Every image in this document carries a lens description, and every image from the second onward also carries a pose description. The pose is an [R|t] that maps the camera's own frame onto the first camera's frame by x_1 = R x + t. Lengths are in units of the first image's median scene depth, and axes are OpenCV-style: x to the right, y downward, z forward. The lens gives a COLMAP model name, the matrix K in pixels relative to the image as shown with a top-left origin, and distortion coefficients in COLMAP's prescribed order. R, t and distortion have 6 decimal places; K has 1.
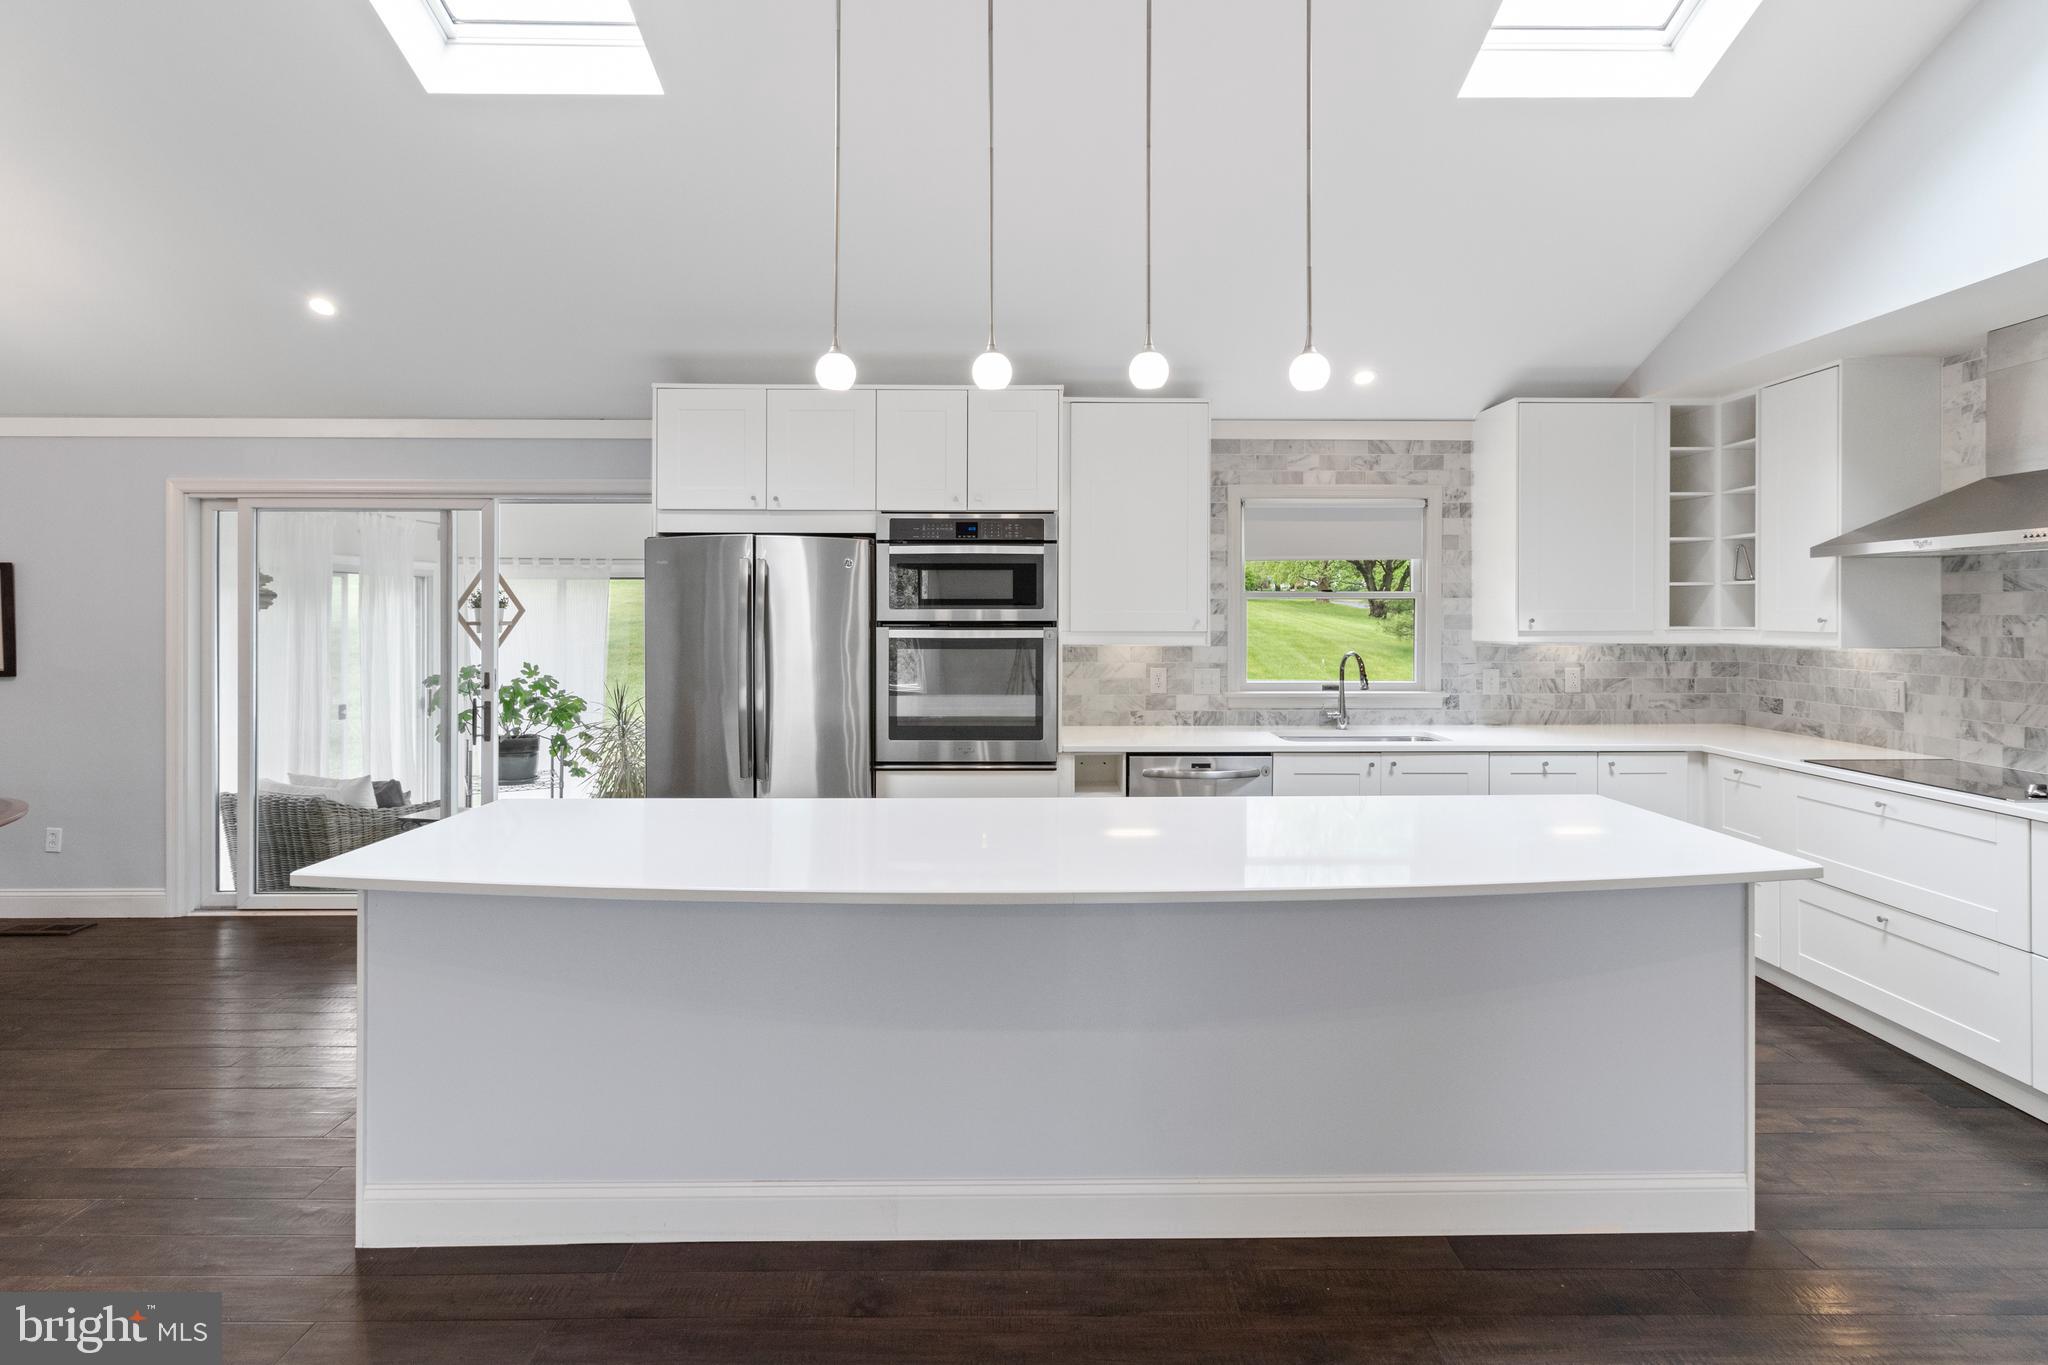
lens RADIAL K [[970.8, 0, 1024.1], [0, 970.8, 617.0], [0, 0, 1]] dist [0.000714, -0.000341]
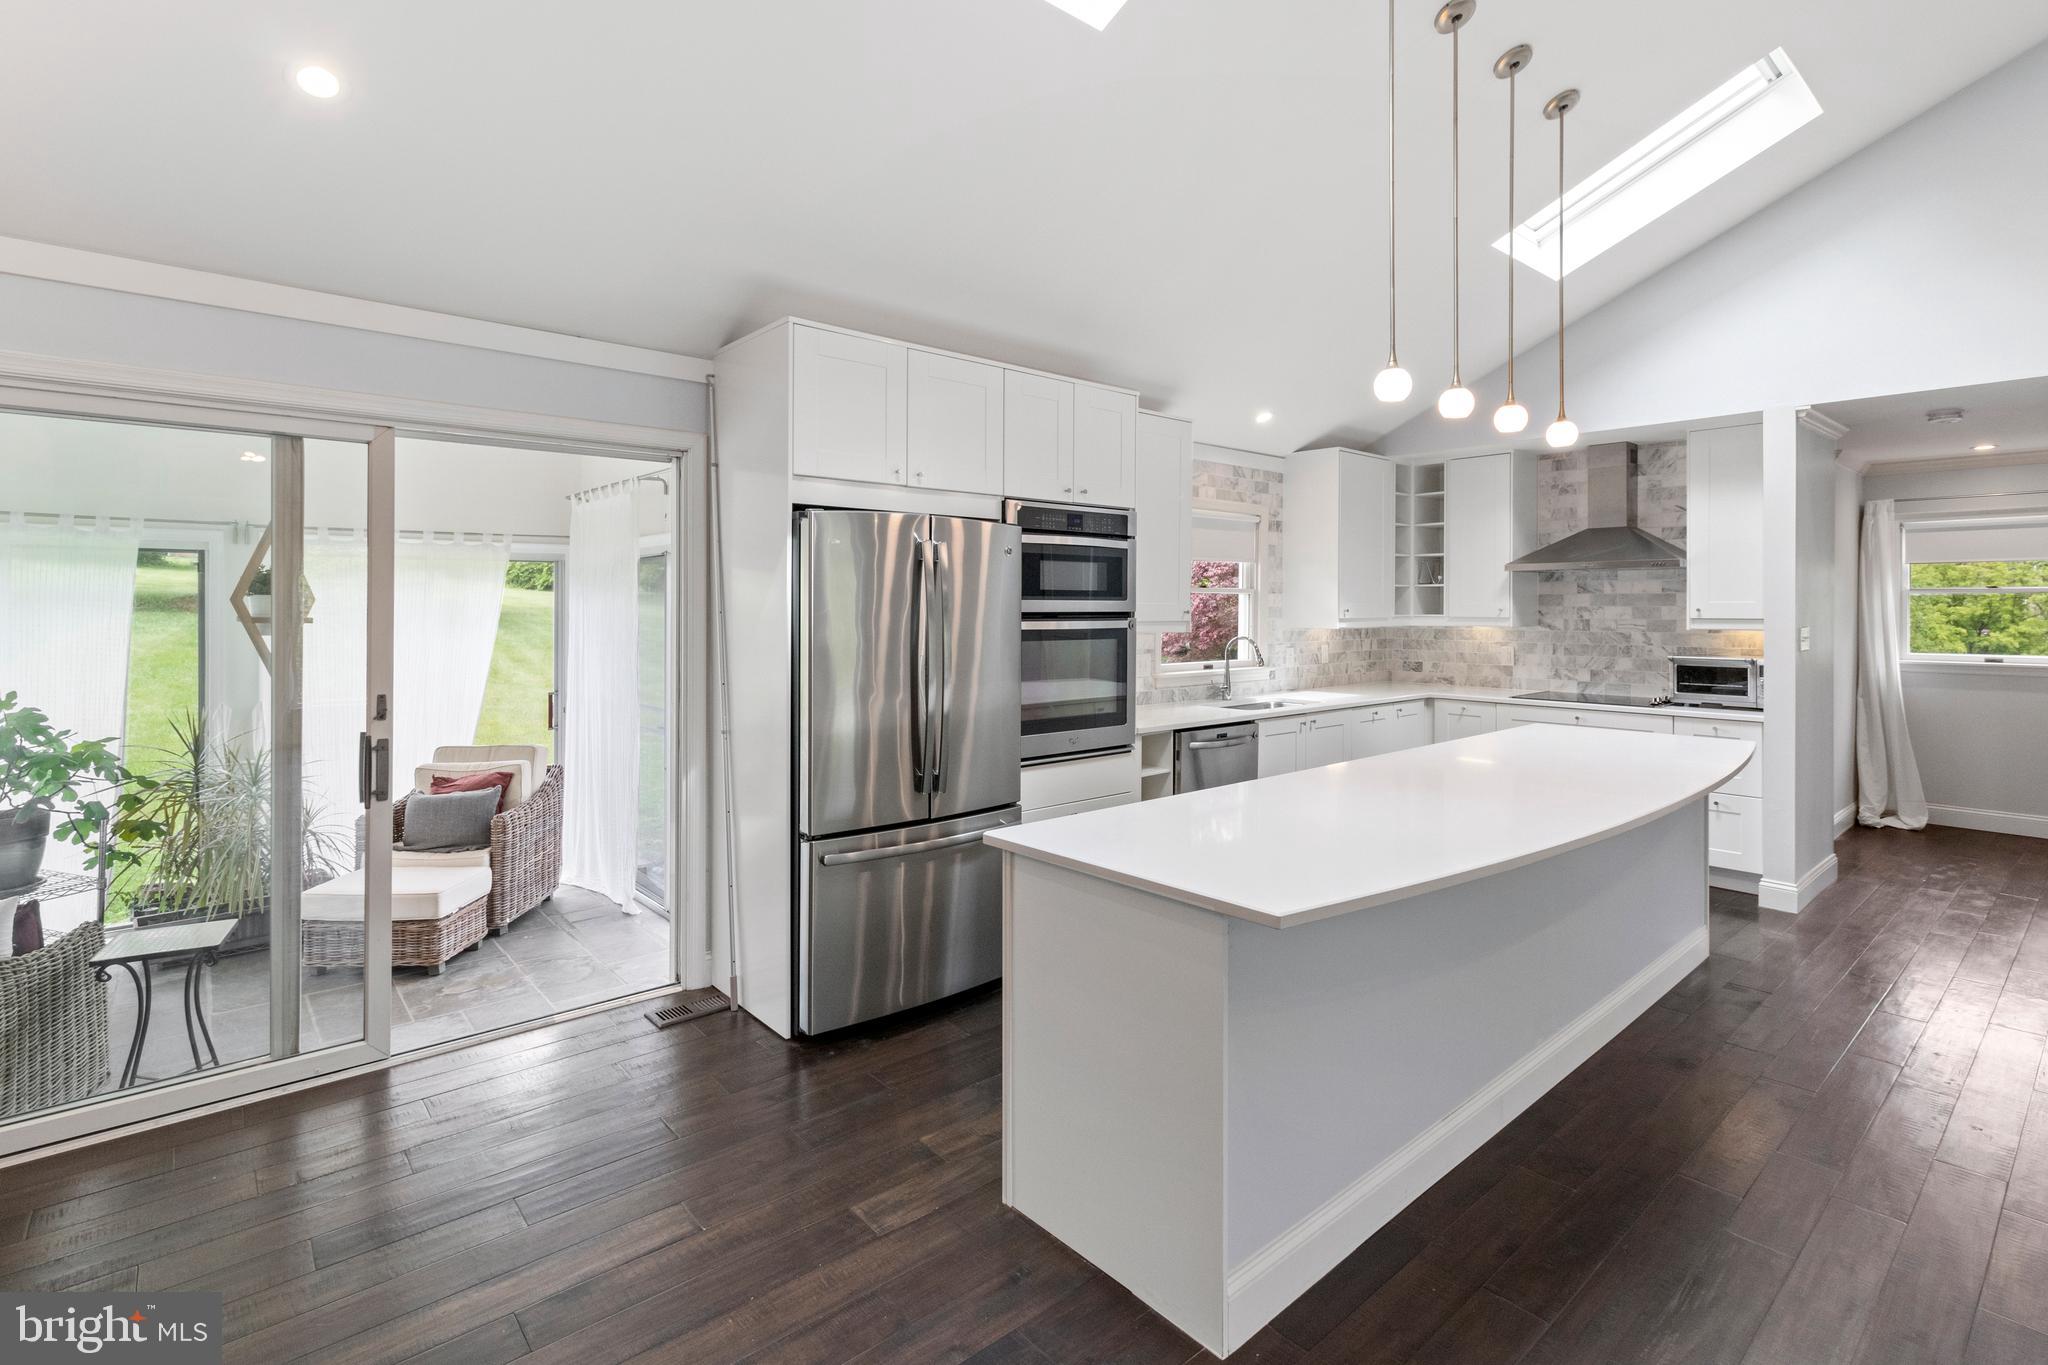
lens RADIAL K [[970.8, 0, 1035.8], [0, 970.8, 608.2], [0, 0, 1]] dist [0.000714, -0.000341]
pose [[0.760346, -0.000145, 0.649518, -0.731942], [0.002030, 0.999996, -0.002153, 0.002437], [-0.649515, 0.002955, 0.760343, 0.253389]]
